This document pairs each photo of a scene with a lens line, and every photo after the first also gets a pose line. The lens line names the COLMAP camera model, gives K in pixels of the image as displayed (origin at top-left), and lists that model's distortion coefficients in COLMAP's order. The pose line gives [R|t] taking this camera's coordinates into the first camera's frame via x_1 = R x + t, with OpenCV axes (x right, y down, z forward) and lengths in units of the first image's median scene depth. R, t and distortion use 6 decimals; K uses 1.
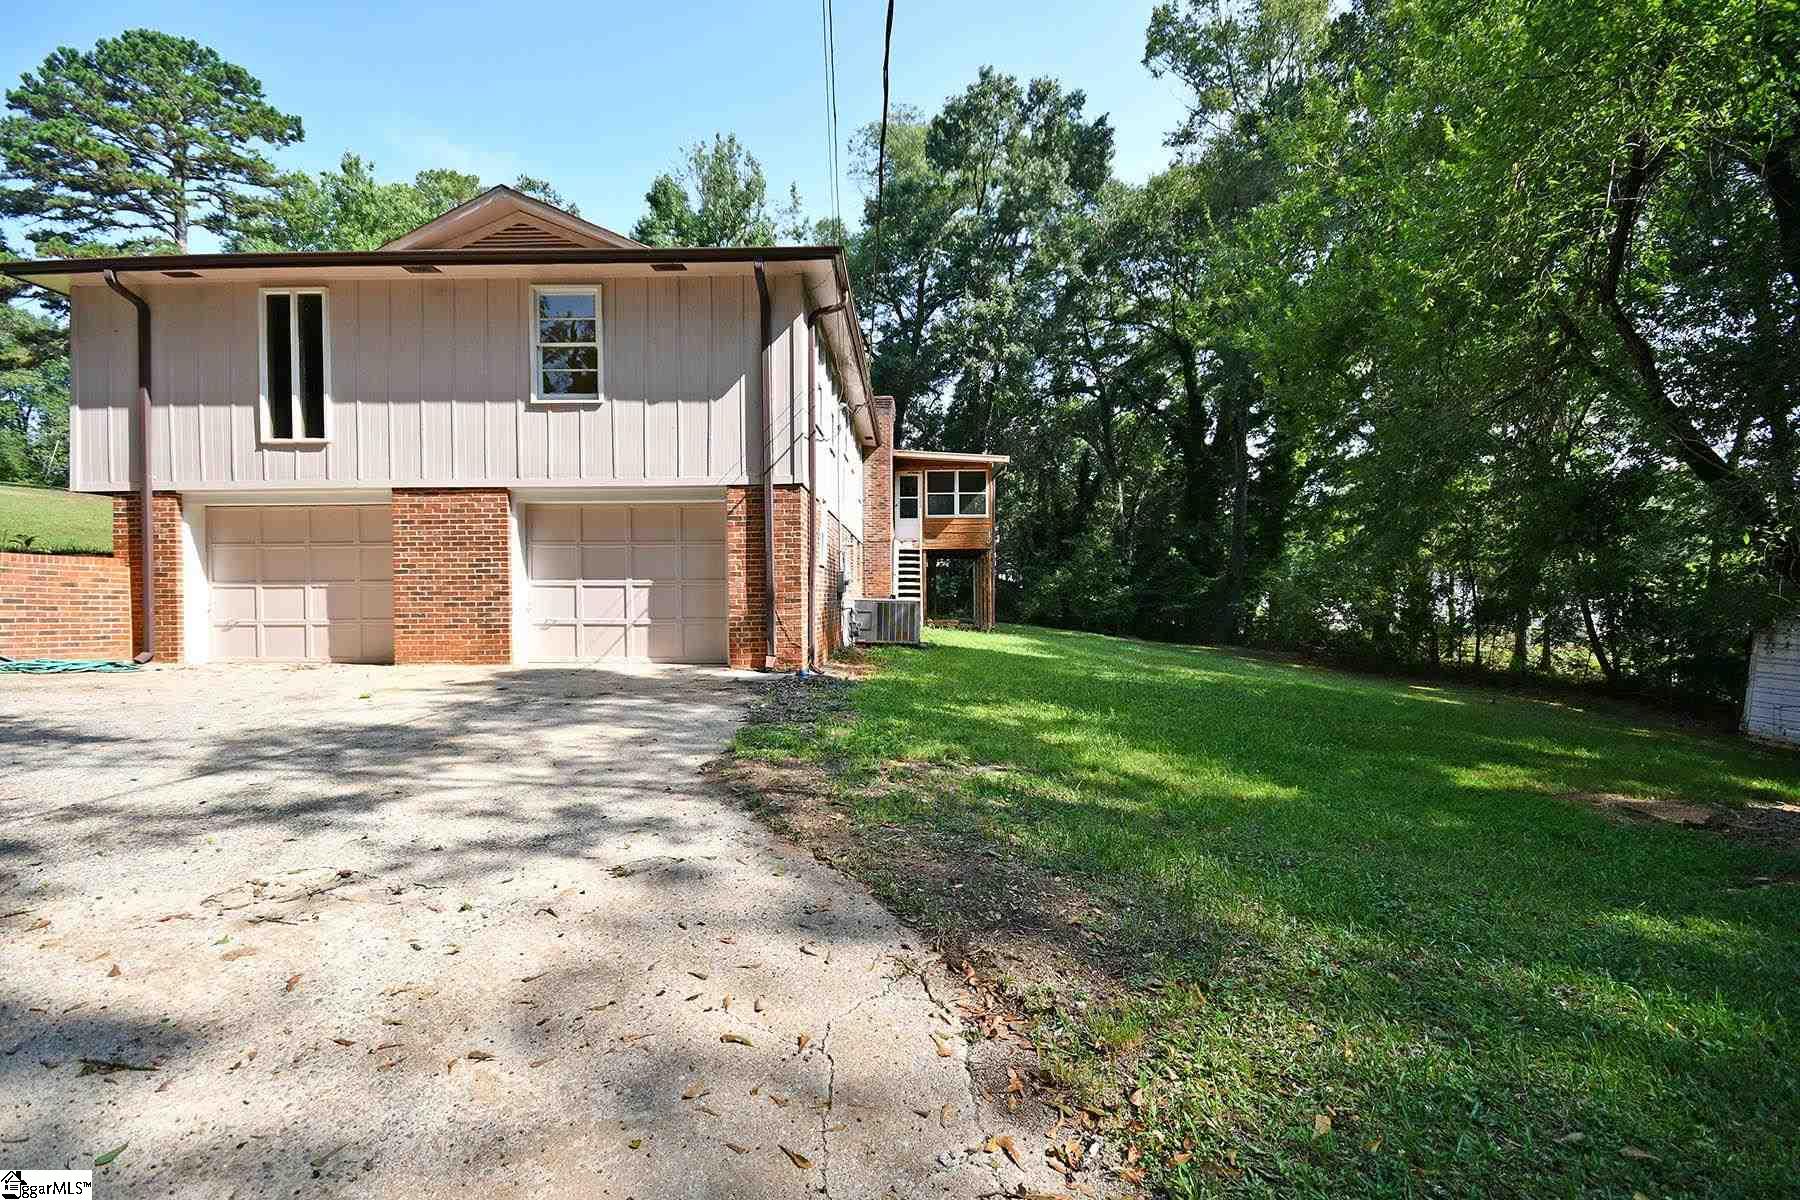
lens RADIAL K [[824.0, 0, 900.0], [0, 824.0, 600.0], [0, 0, 1]] dist [0.000814, -0.000171]
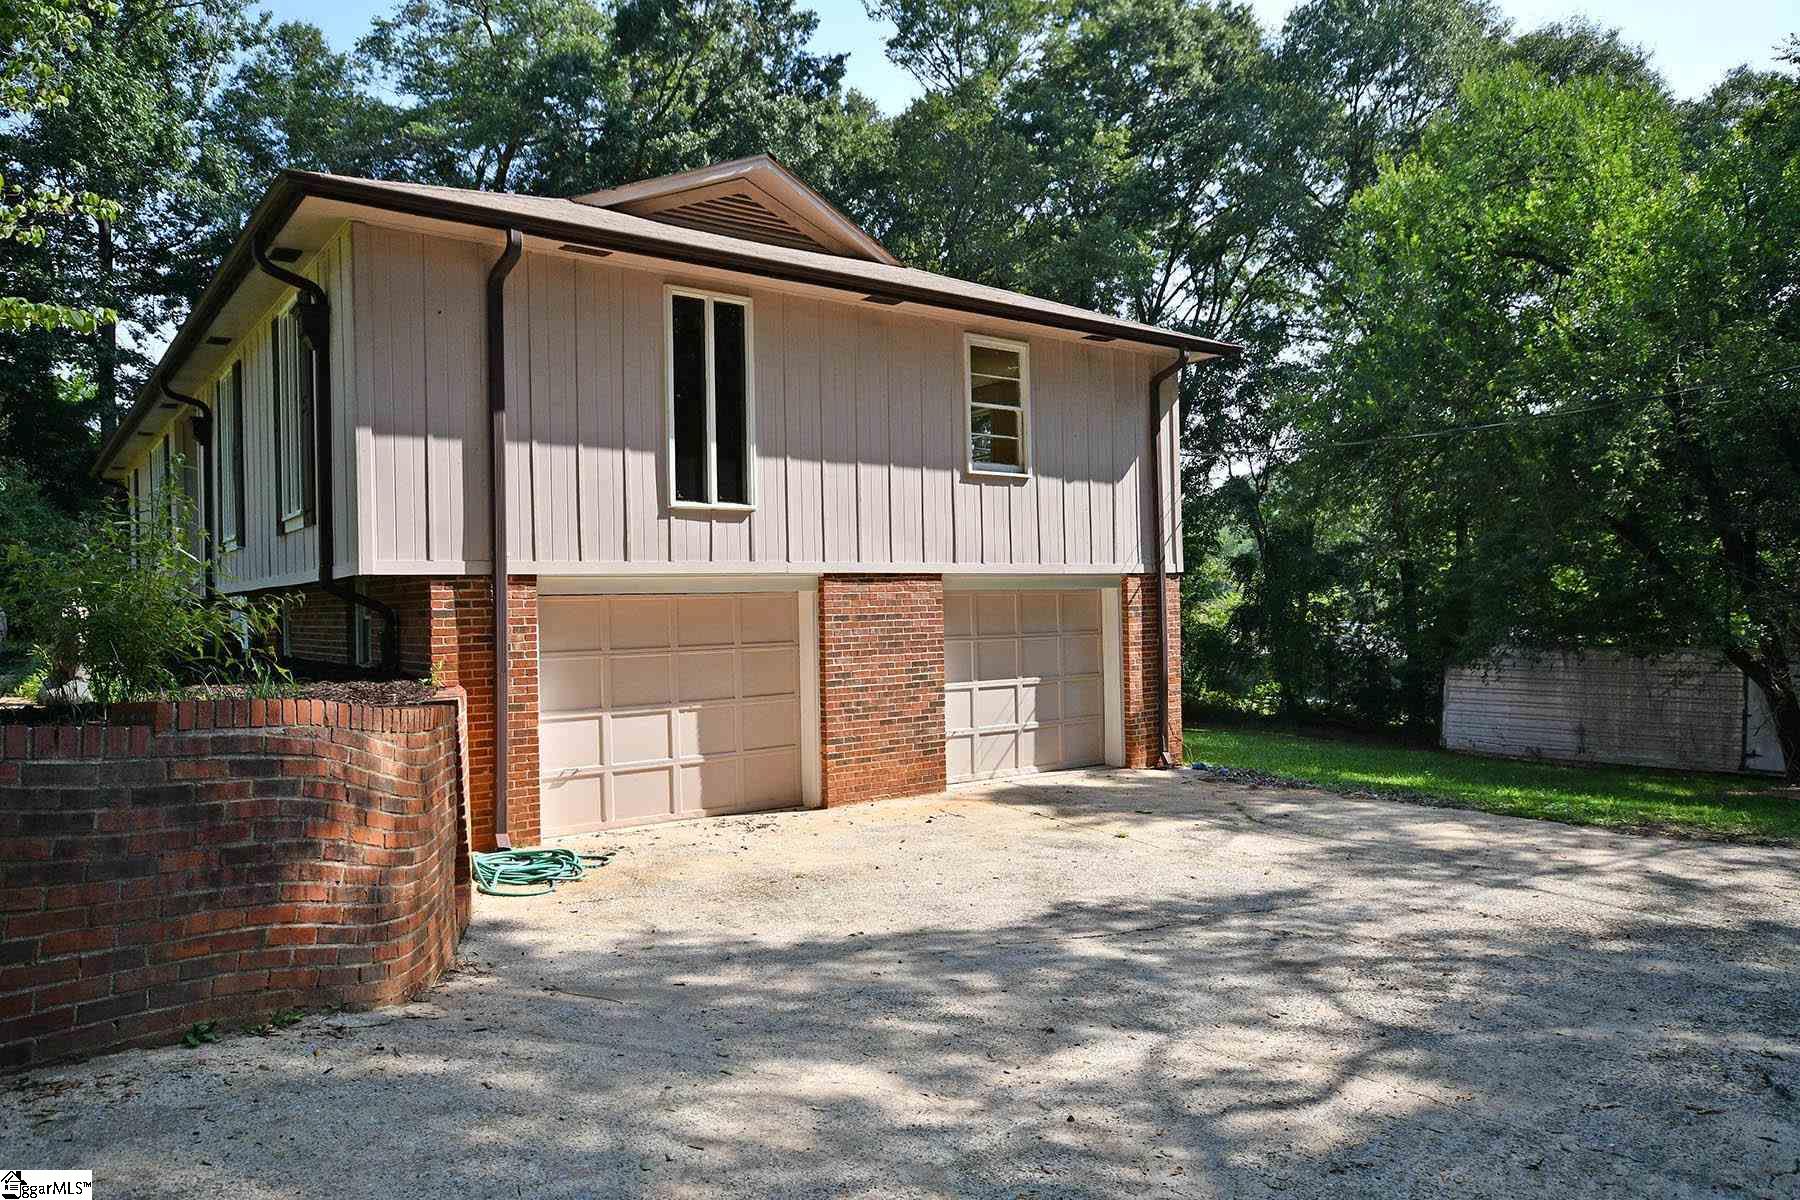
lens RADIAL K [[1247.3, 0, 900.0], [0, 1247.3, 600.0], [0, 0, 1]] dist [-0.003764, -0.000295]
pose [[0.765697, -0.009687, 0.643129, -1.298094], [0.019644, 0.999772, -0.008328, -0.100505], [-0.642902, 0.019010, 0.765713, 0.078963]]
